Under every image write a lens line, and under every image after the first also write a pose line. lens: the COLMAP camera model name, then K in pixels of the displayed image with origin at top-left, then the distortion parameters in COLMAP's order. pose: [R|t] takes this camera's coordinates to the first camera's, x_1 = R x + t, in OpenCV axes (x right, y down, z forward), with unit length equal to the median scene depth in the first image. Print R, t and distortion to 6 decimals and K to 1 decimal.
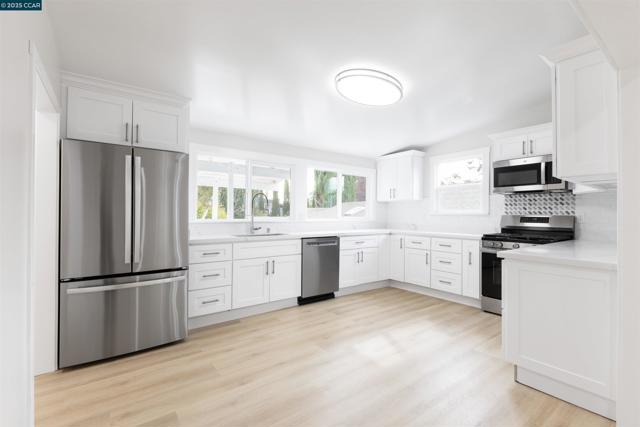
lens RADIAL K [[291.3, 0, 320.0], [0, 291.3, 213.5], [0, 0, 1]] dist [0.001650, 0.000048]
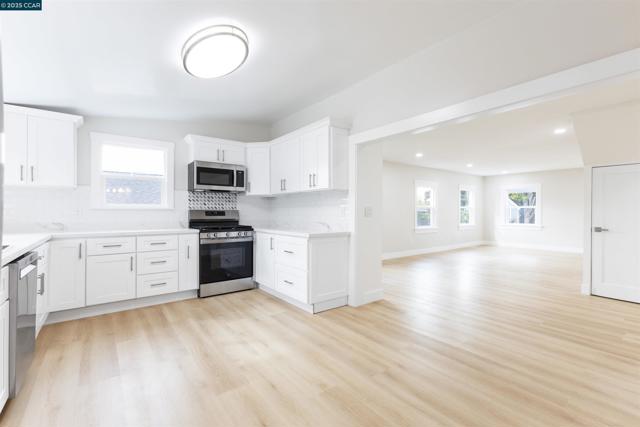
lens RADIAL K [[289.9, 0, 328.2], [0, 289.9, 210.2], [0, 0, 1]] dist [0.000163, -0.000058]
pose [[-0.029131, 0.004617, 0.999565, -0.481464], [-0.002288, 0.999986, -0.004685, 0.011161], [-0.999573, -0.002423, -0.029121, 0.516976]]
